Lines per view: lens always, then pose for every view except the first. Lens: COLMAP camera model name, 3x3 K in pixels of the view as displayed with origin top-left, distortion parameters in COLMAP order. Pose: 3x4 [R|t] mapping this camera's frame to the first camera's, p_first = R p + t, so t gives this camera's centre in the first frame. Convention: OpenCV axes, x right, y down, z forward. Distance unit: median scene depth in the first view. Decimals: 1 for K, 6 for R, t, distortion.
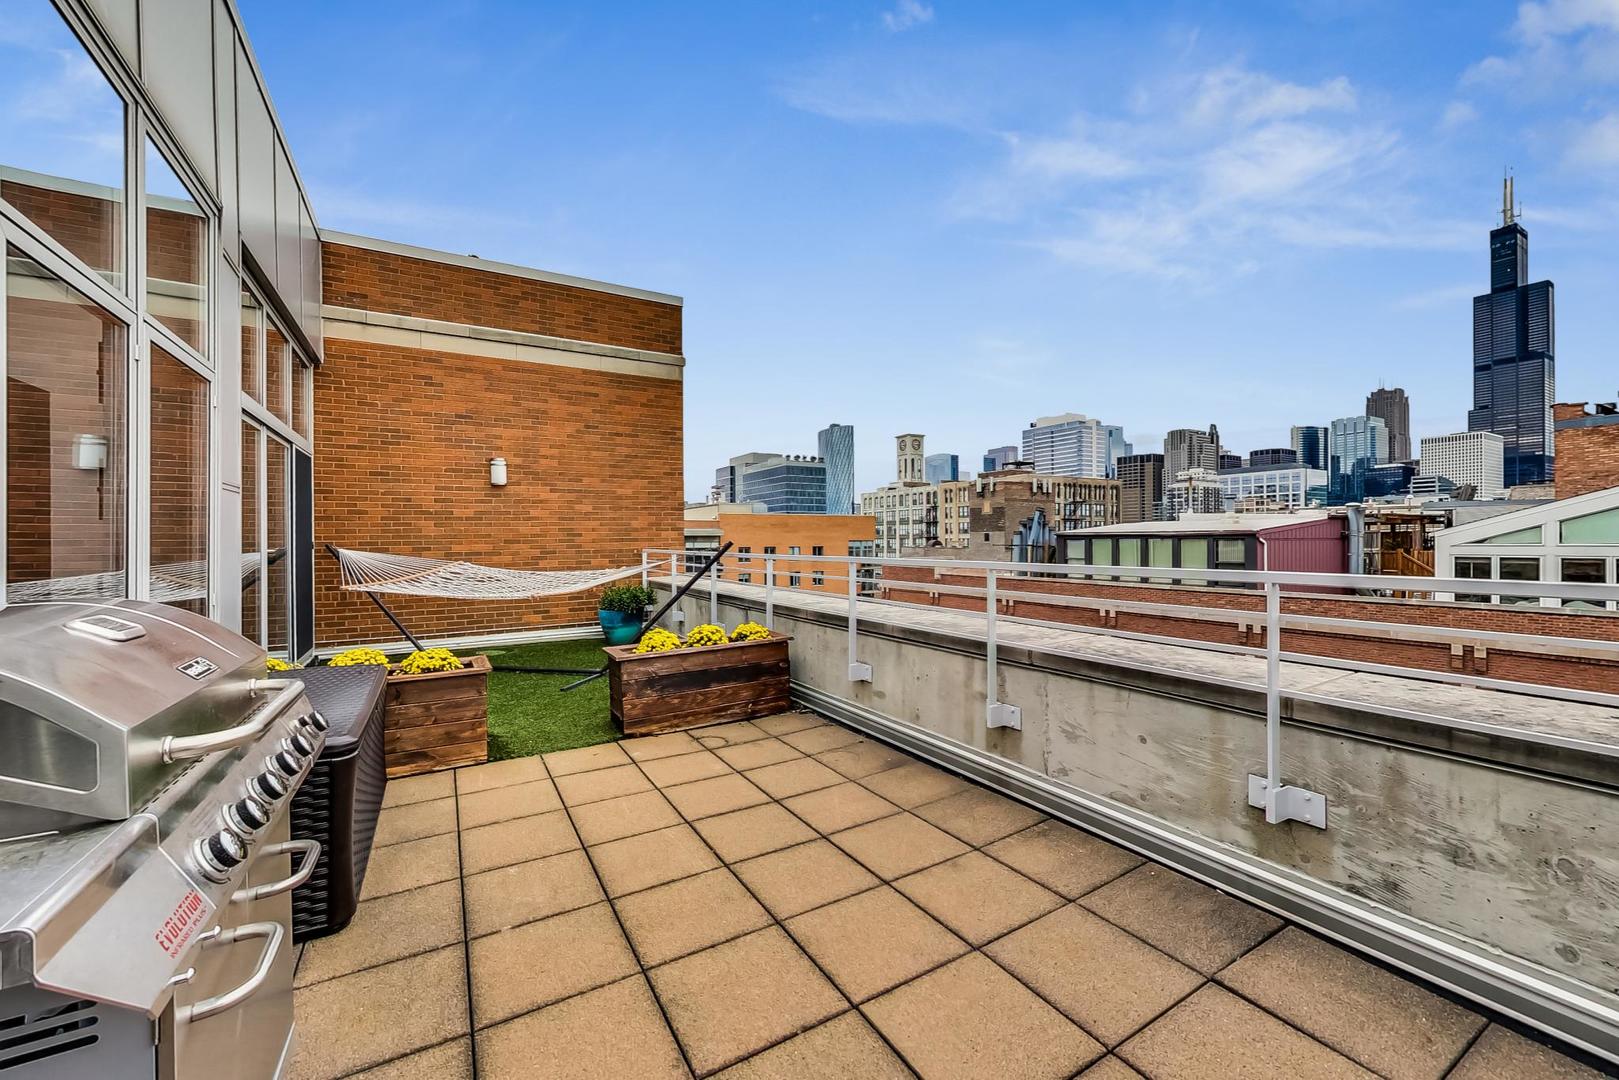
lens RADIAL K [[636.6, 0, 809.5], [0, 636.6, 540.0], [0, 0, 1]] dist [0.000862, 0.000175]
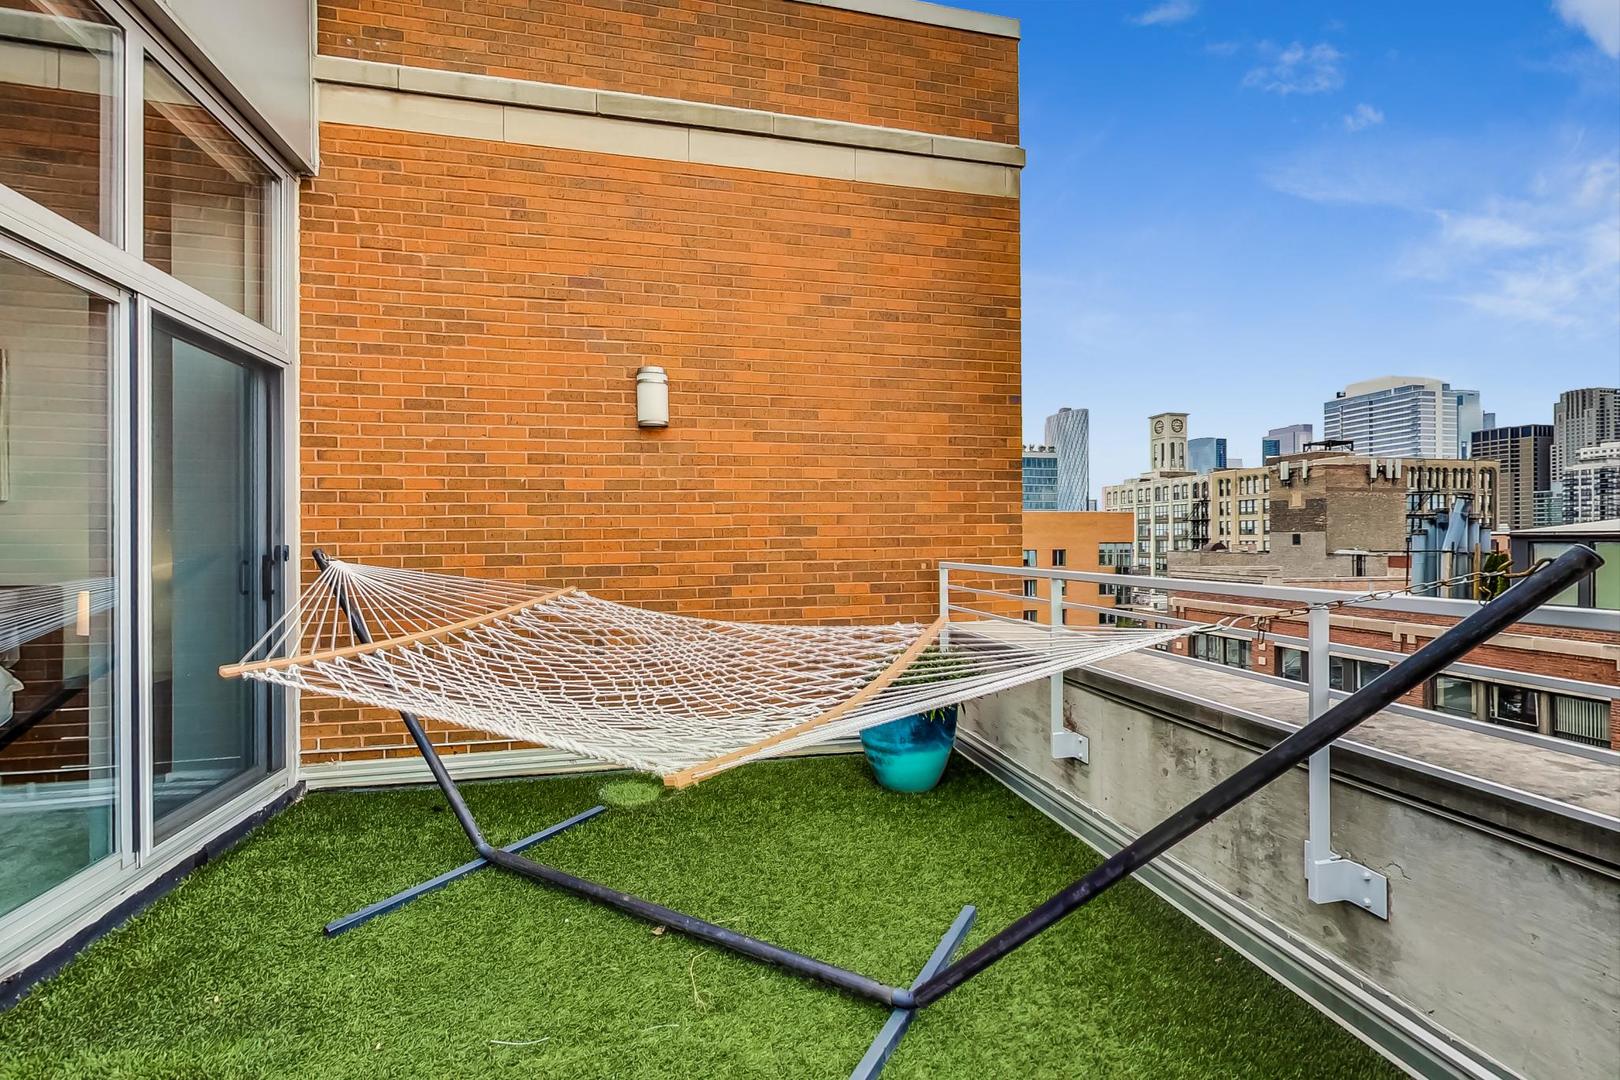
lens RADIAL K [[637.0, 0, 810.0], [0, 637.0, 540.0], [0, 0, 1]] dist [0.000862, 0.000175]
pose [[0.952588, 0.002700, -0.304250, -0.203739], [-0.003407, 0.999993, -0.001794, -0.000816], [0.304243, 0.002746, 0.952590, 0.512810]]
